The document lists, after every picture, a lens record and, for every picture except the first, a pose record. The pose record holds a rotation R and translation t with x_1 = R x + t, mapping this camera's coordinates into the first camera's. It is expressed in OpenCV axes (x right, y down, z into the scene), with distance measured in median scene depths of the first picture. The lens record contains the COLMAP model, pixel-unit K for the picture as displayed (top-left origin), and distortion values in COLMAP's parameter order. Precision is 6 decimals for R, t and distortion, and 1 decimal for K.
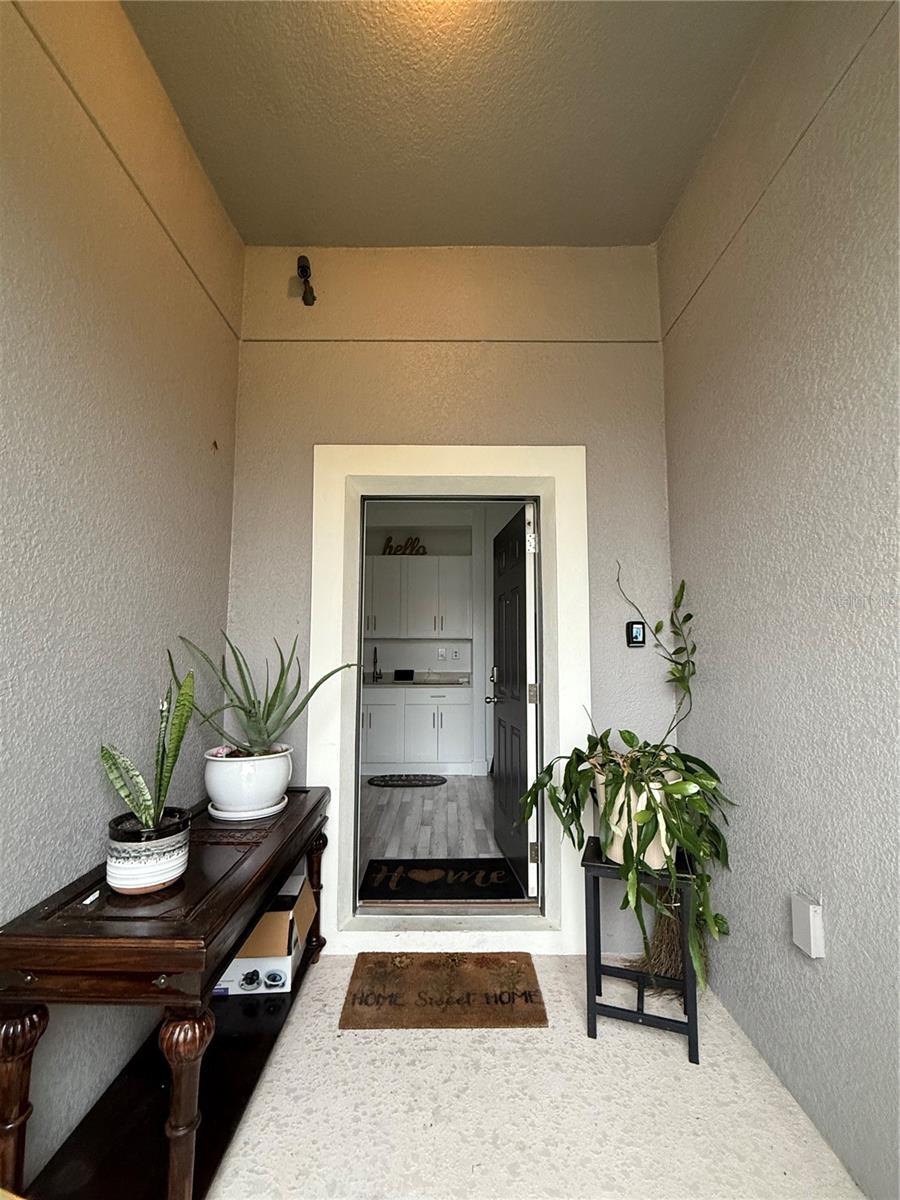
lens RADIAL K [[538.0, 0, 449.7], [0, 538.0, 603.9], [0, 0, 1]] dist [0.009882, -0.001342]
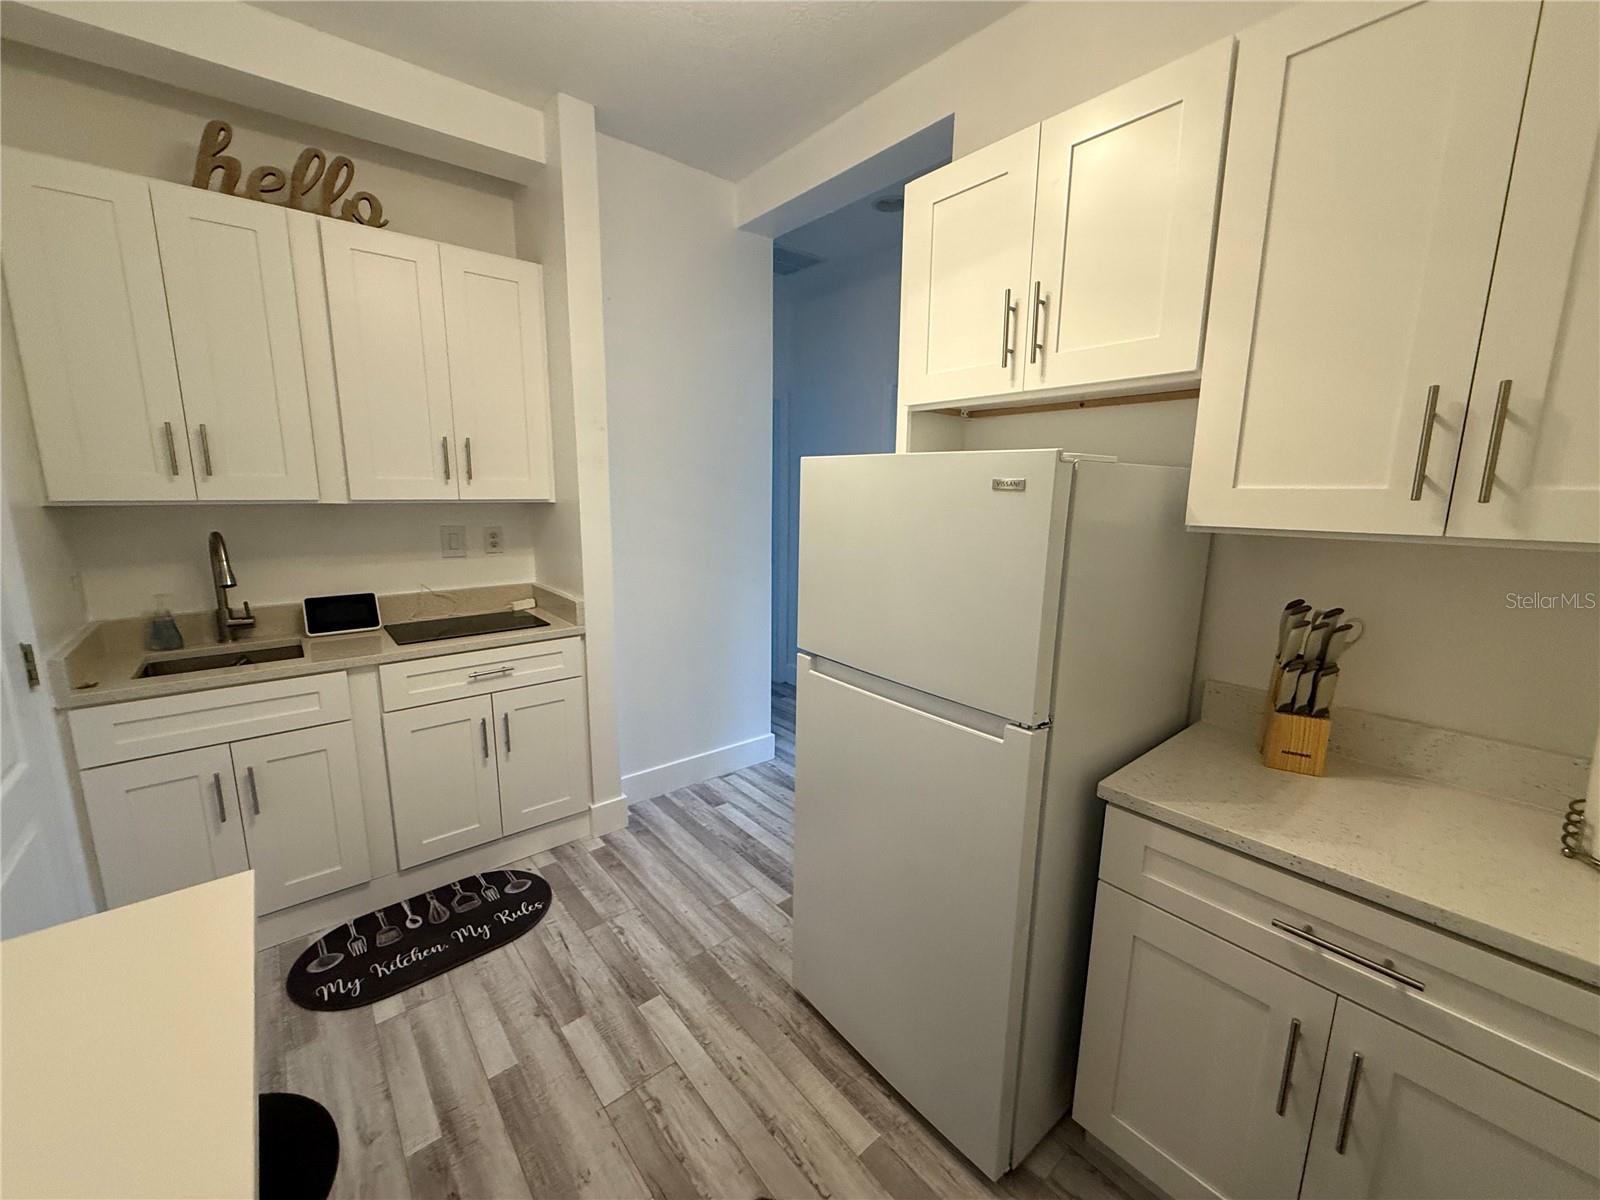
lens RADIAL K [[638.2, 0, 798.1], [0, 638.2, 601.4], [0, 0, 1]] dist [0.001398, 0.000452]
pose [[0.769963, -0.107398, 0.628985, -0.134467], [-0.066873, 0.966724, 0.246927, 0.010629], [-0.634574, -0.232187, 0.737160, 0.613341]]
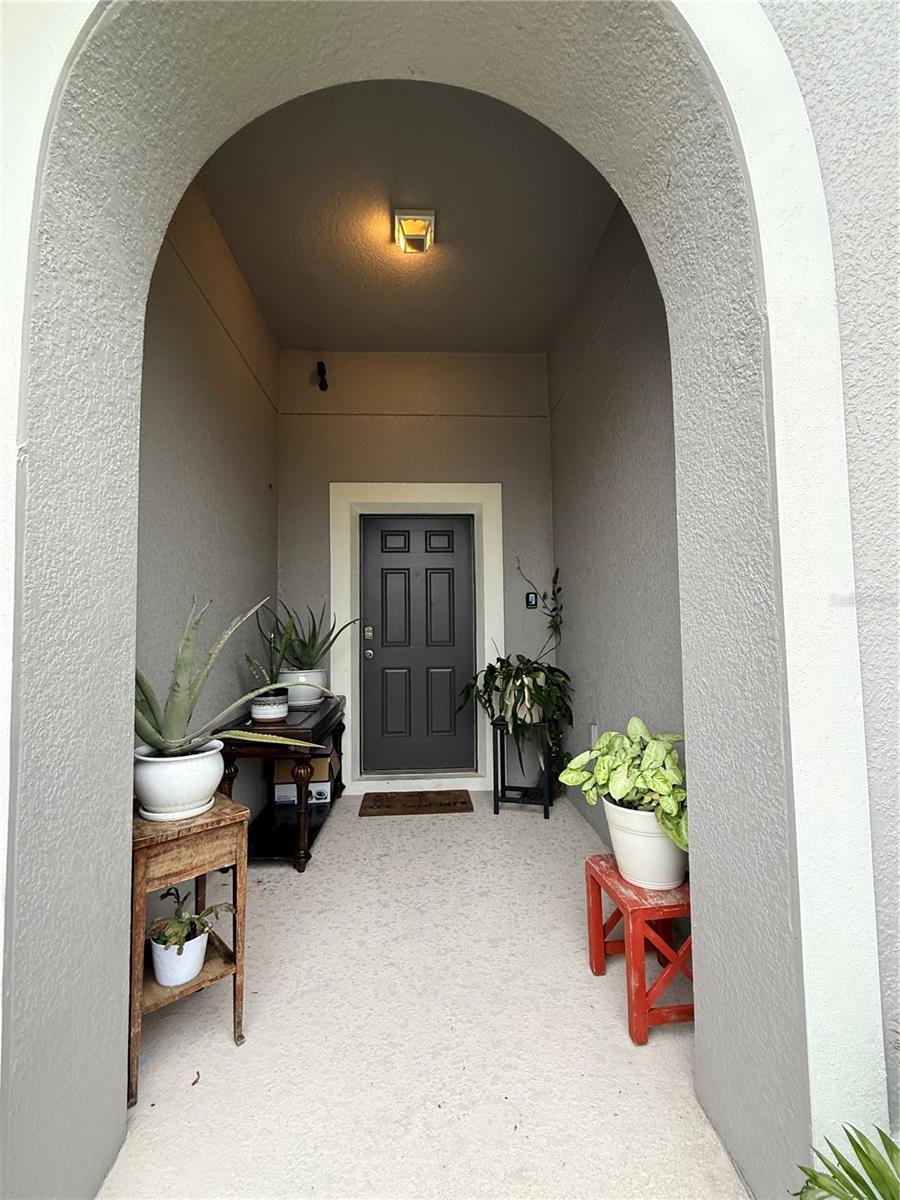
lens RADIAL K [[538.0, 0, 455.8], [0, 538.0, 608.0], [0, 0, 1]] dist [0.009882, -0.001342]
pose [[0.997709, -0.012829, 0.066419, 0.007697], [0.009940, 0.998998, 0.043643, 0.006713], [-0.066912, -0.042883, 0.996837, -0.678302]]
